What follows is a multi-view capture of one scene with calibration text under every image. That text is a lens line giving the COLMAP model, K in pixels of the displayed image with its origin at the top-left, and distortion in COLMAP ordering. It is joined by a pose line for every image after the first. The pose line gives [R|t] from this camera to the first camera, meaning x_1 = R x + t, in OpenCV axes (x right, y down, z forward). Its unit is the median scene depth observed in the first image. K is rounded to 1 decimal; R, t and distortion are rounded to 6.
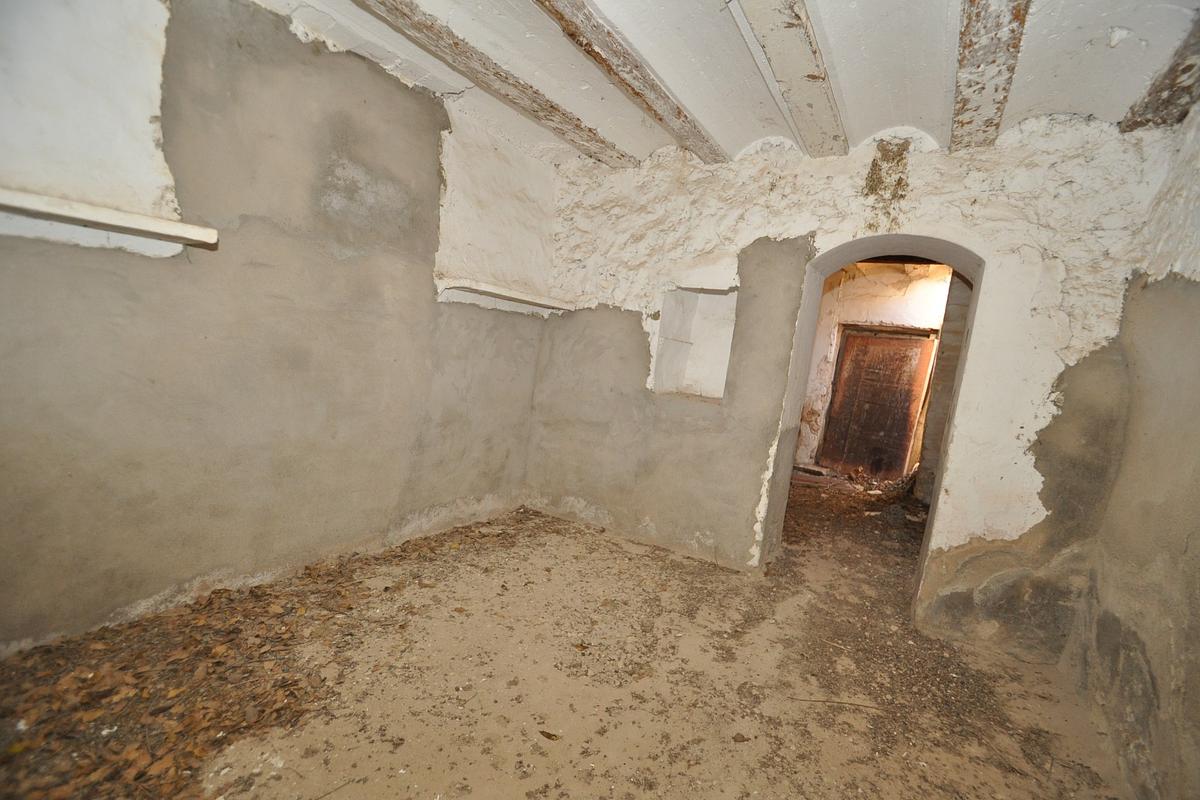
lens RADIAL K [[517.7, 0, 597.7], [0, 517.7, 408.3], [0, 0, 1]] dist [0.001886, 0.000143]
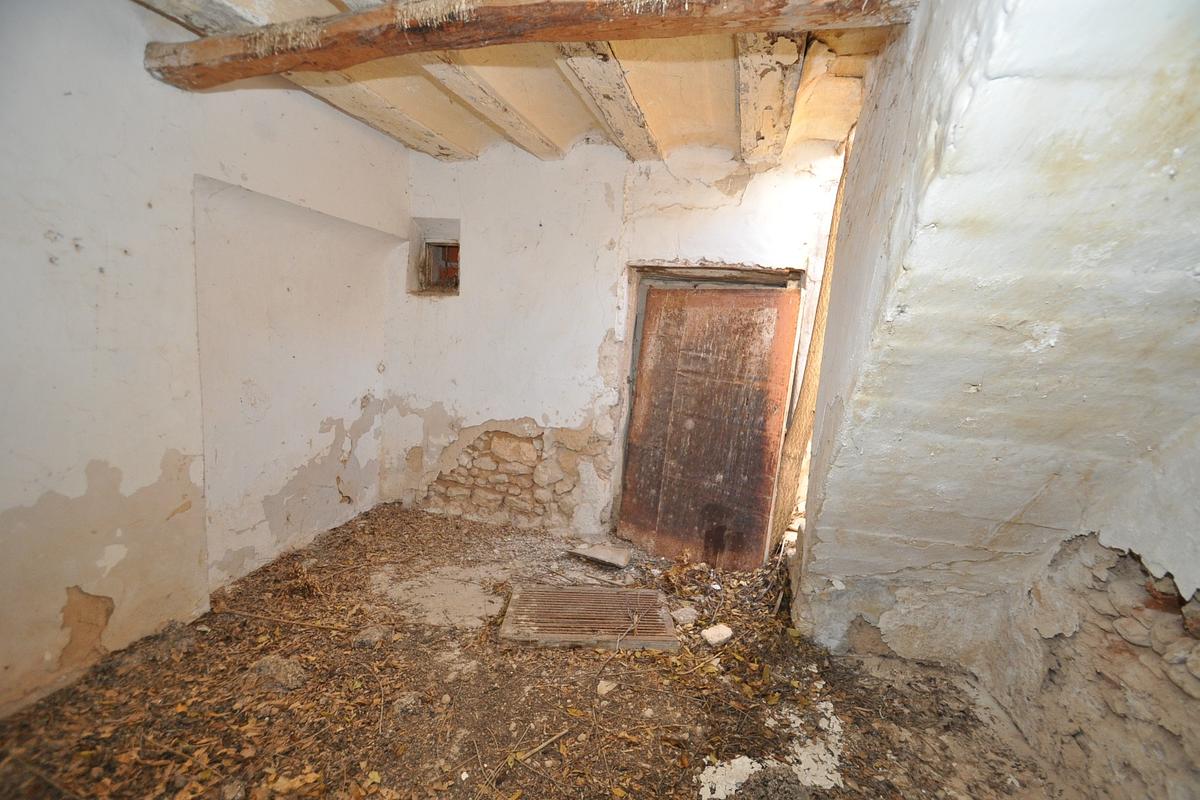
lens RADIAL K [[517.7, 0, 602.5], [0, 517.7, 396.8], [0, 0, 1]] dist [0.001886, 0.000143]
pose [[0.952439, -0.083183, 0.293157, 0.286893], [0.076072, 0.996467, 0.035598, -0.056143], [-0.295083, -0.011604, 0.955401, 0.531461]]
